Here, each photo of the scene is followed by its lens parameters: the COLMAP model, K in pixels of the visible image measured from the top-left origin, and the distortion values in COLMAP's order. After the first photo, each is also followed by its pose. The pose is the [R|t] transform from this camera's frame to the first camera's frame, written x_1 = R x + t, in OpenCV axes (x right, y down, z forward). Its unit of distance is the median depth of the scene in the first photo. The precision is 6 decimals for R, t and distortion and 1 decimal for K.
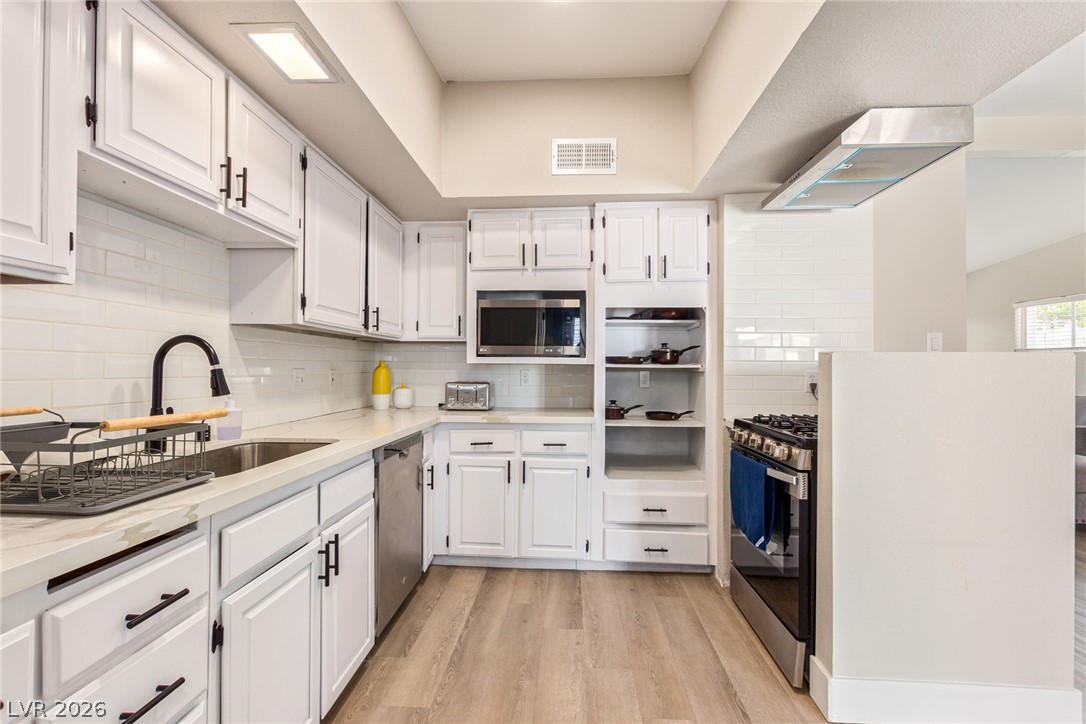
lens RADIAL K [[508.3, 0, 538.2], [0, 508.3, 364.2], [0, 0, 1]] dist [0.005490, -0.001053]
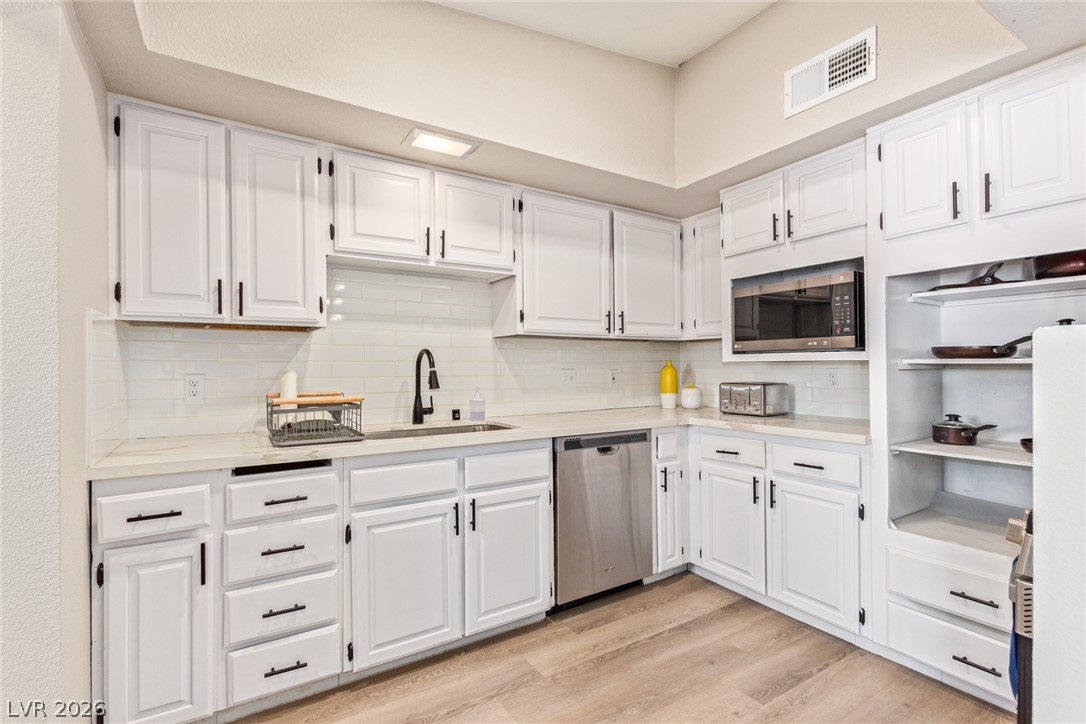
lens RADIAL K [[508.3, 0, 543.8], [0, 508.3, 364.4], [0, 0, 1]] dist [0.005490, -0.001053]
pose [[0.573799, -0.012411, -0.818902, 0.440478], [0.016682, 0.999855, -0.003464, 0.000887], [0.818827, -0.011673, 0.573922, 0.237681]]
